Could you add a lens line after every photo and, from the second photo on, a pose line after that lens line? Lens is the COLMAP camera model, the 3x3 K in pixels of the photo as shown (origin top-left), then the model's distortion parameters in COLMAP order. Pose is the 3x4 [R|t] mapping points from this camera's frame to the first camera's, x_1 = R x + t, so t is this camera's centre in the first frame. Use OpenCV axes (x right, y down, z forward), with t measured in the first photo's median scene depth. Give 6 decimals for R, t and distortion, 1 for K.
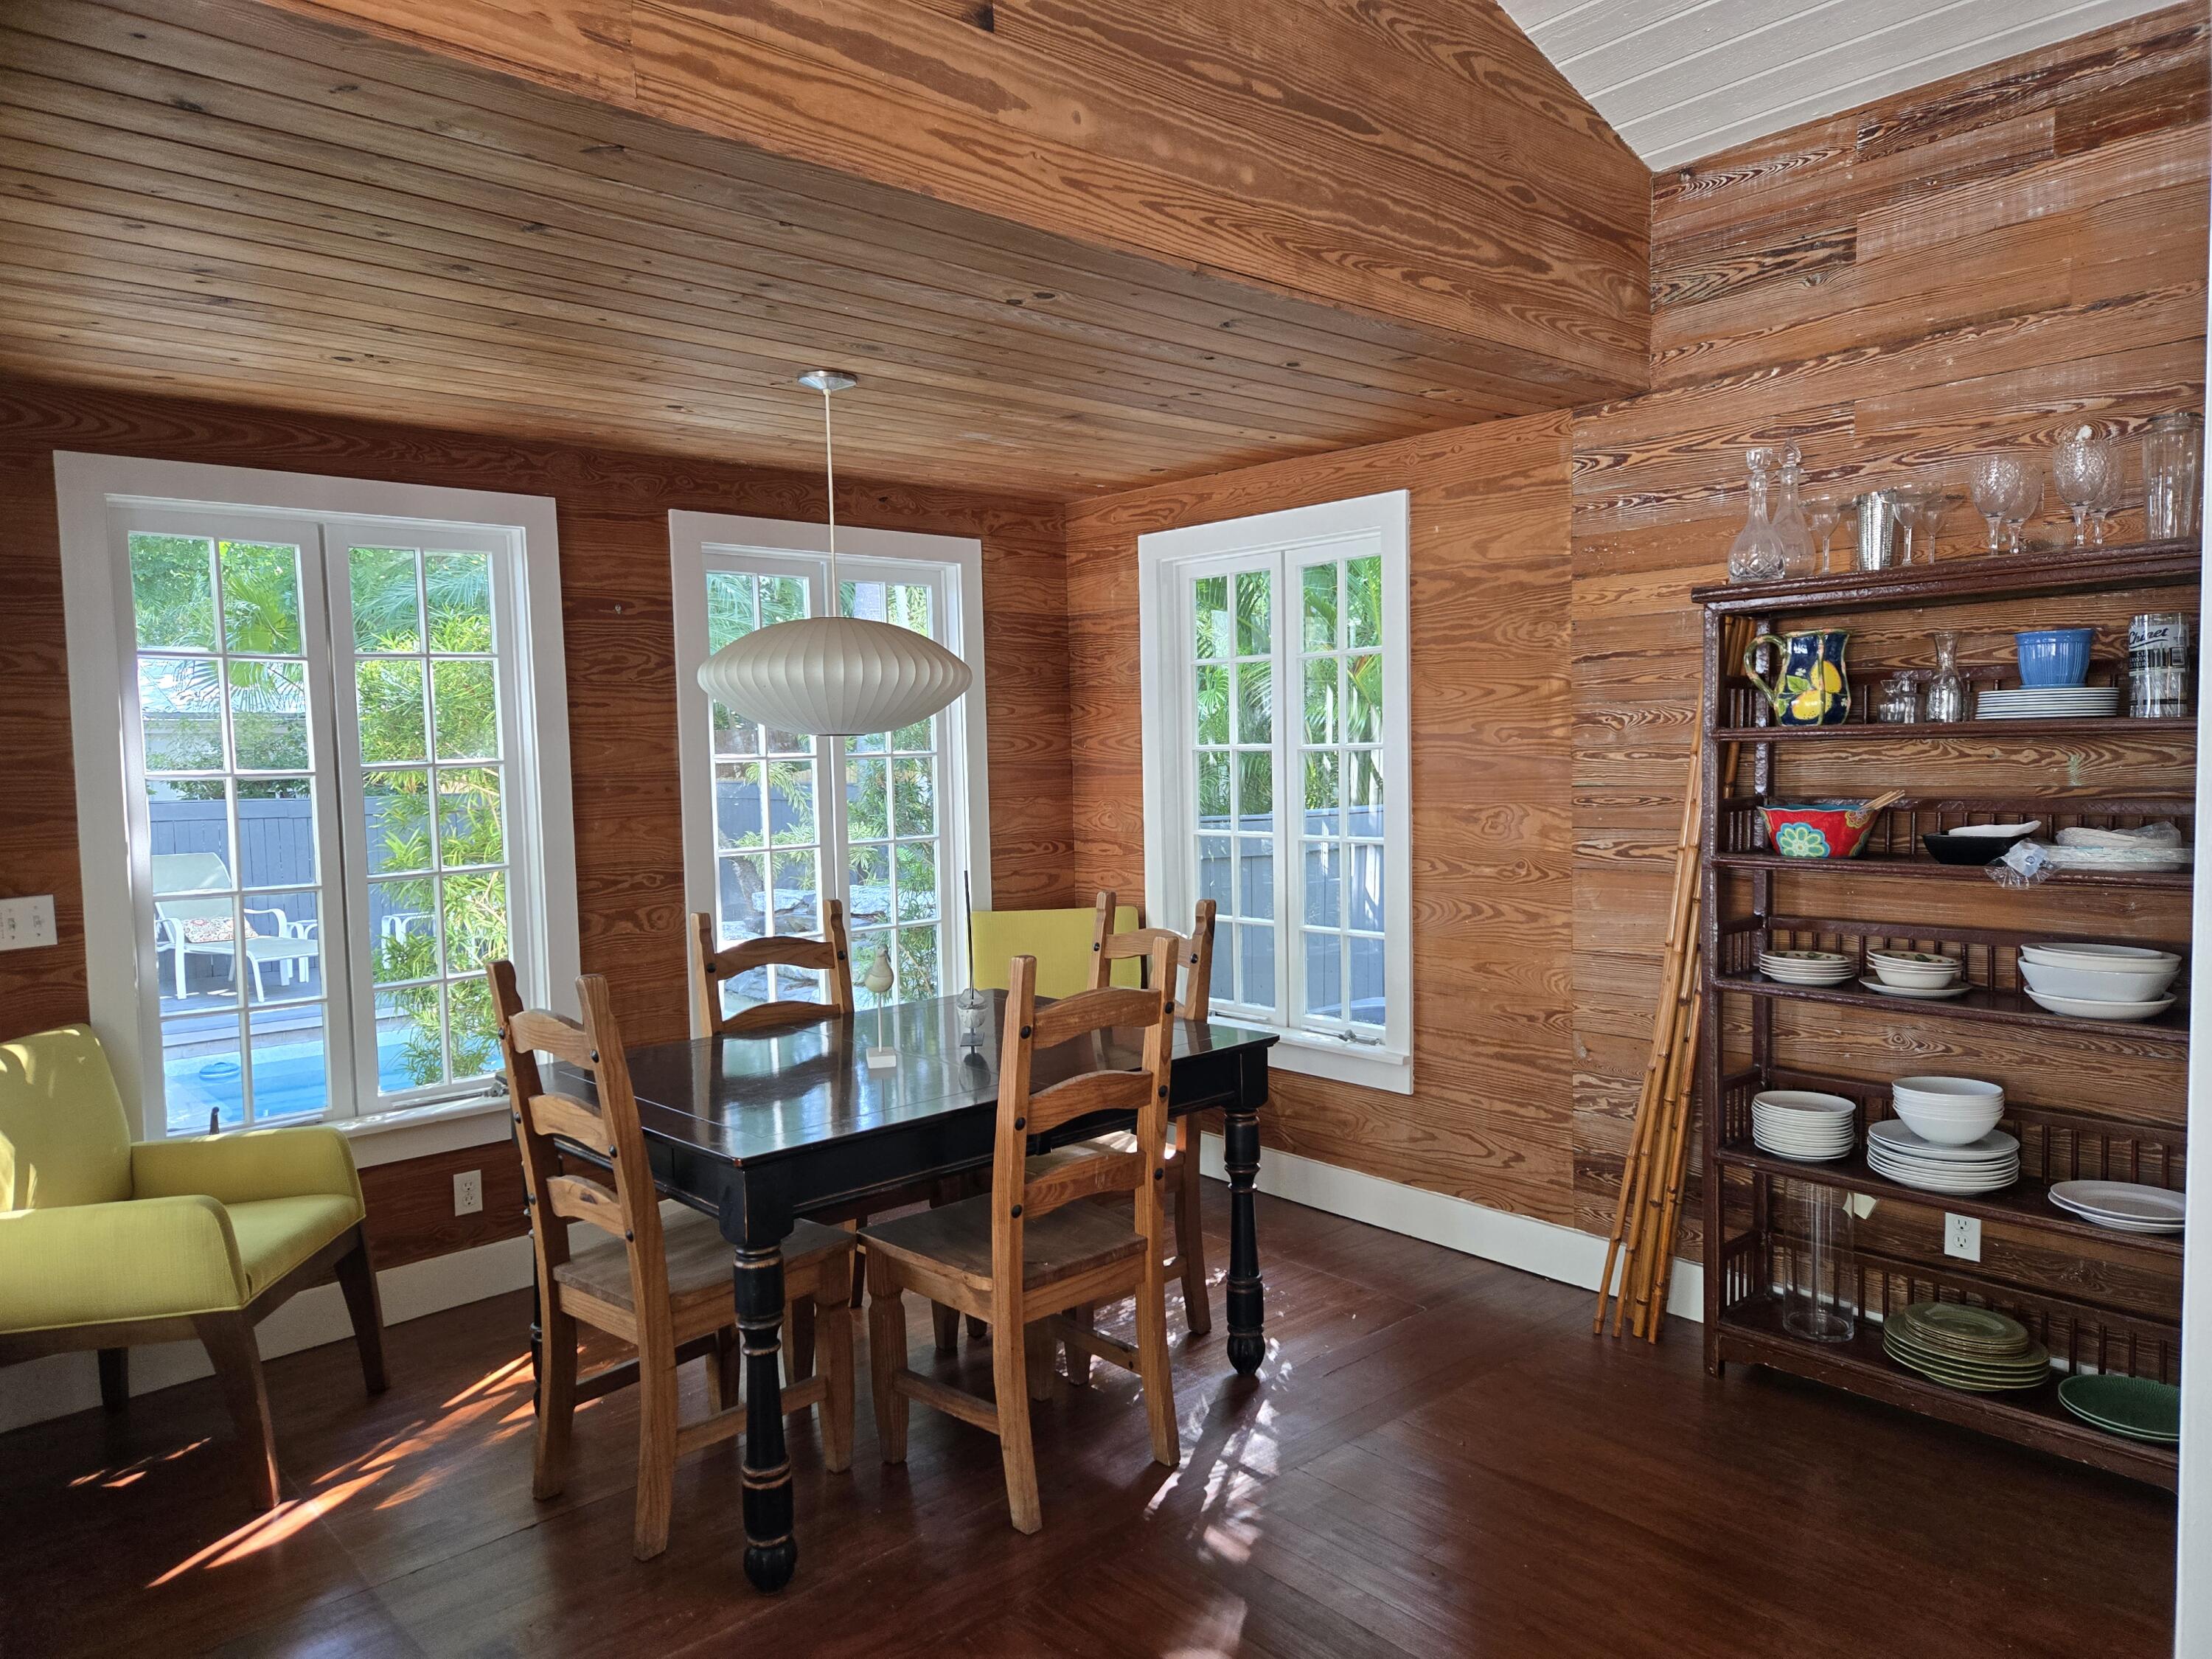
lens RADIAL K [[1479.0, 0, 1106.0], [0, 1479.0, 829.5], [0, 0, 1]] dist [0.066677, -0.058481]
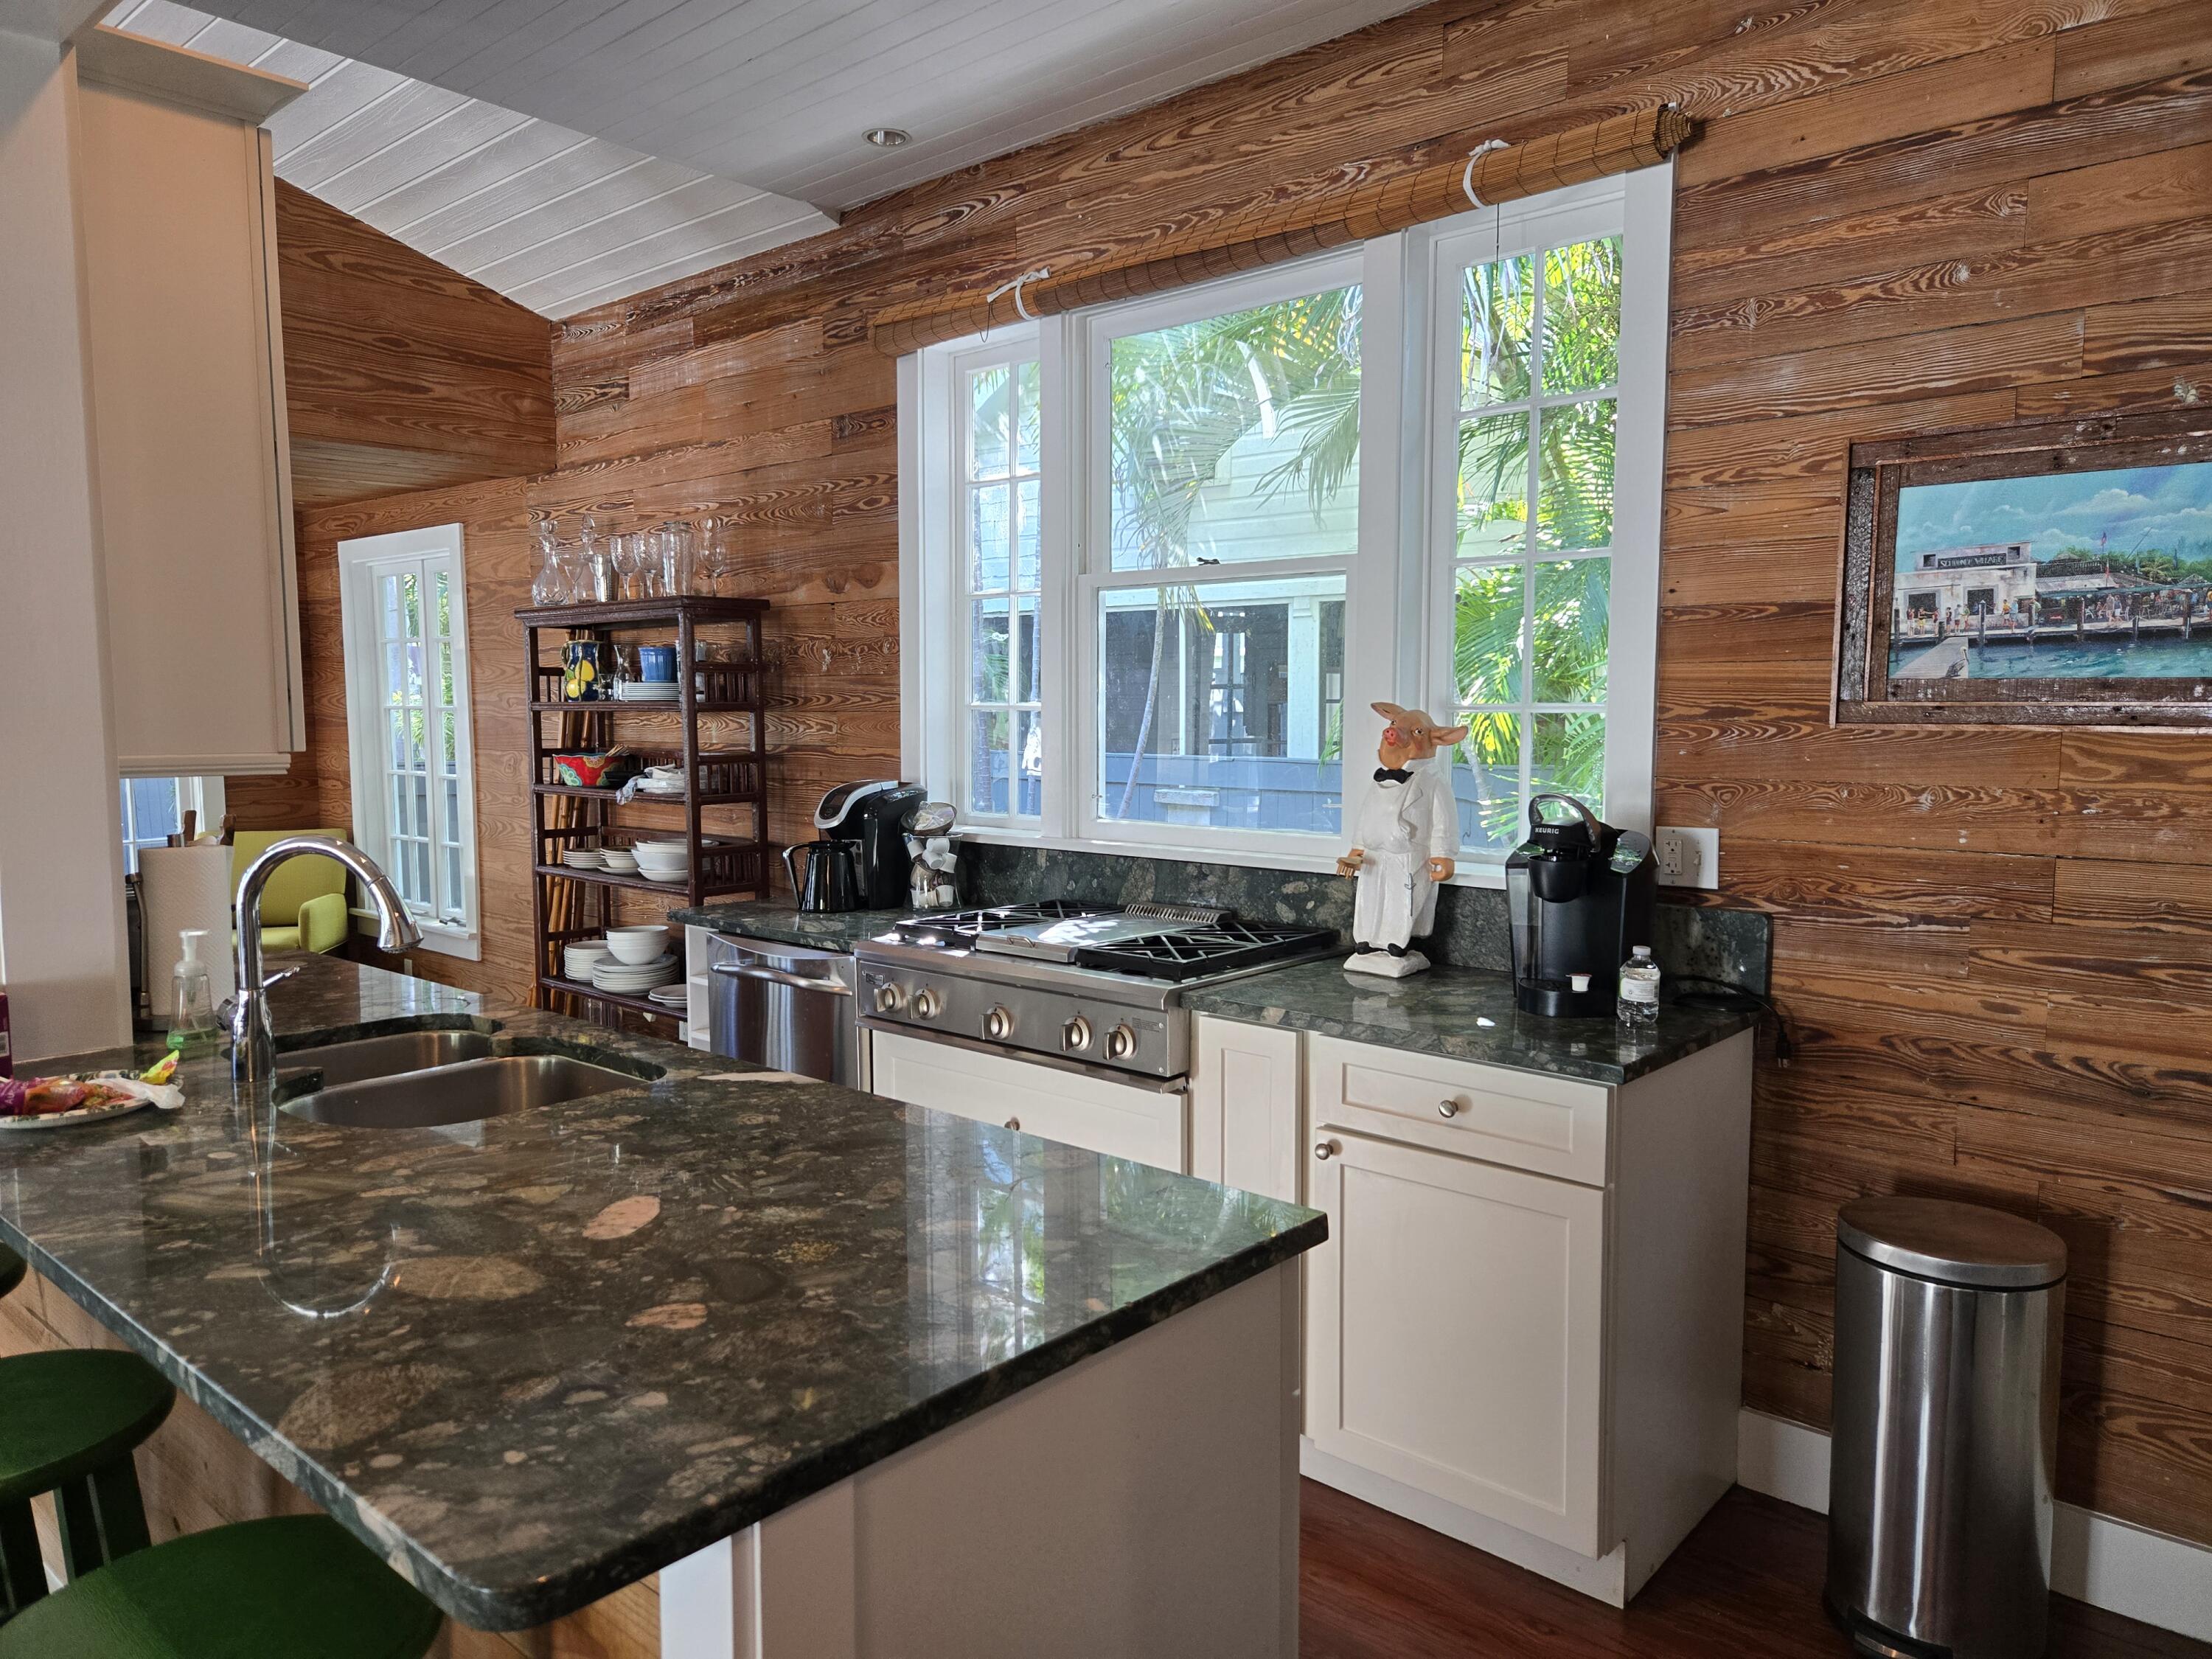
lens RADIAL K [[1479.0, 0, 1106.0], [0, 1479.0, 829.5], [0, 0, 1]] dist [0.066677, -0.058481]
pose [[0.992190, 0.003350, 0.124694, 0.780345], [-0.007212, 0.999508, 0.030535, 0.011465], [-0.124530, -0.031196, 0.991725, -0.578122]]
